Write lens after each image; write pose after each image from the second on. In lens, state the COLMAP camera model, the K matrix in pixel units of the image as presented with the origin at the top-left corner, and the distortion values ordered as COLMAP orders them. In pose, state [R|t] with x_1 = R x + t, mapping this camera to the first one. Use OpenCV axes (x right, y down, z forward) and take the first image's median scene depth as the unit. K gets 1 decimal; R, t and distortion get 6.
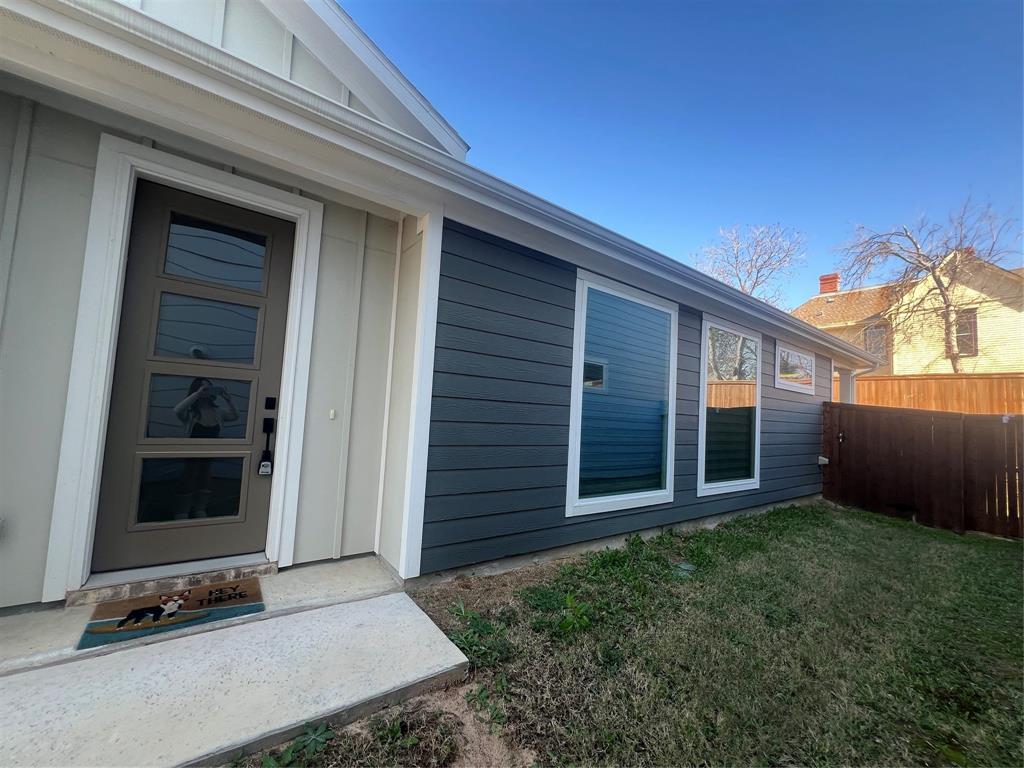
lens RADIAL K [[403.4, 0, 509.9], [0, 403.4, 387.3], [0, 0, 1]] dist [0.000842, 0.000053]
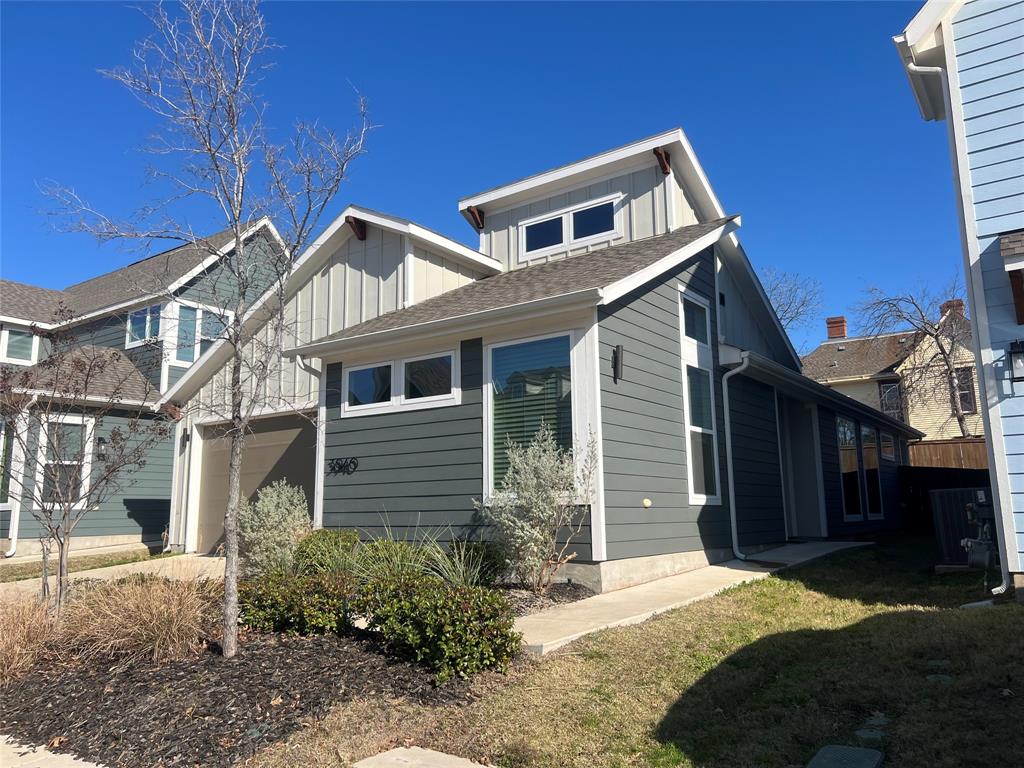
lens RADIAL K [[769.3, 0, 512.0], [0, 769.3, 384.0], [0, 0, 1]] dist [0.085235, -0.107388]
pose [[0.948860, -0.015310, 0.315326, -0.672155], [0.045741, 0.994951, -0.089335, -0.032769], [-0.312366, 0.099190, 0.944769, -0.590944]]
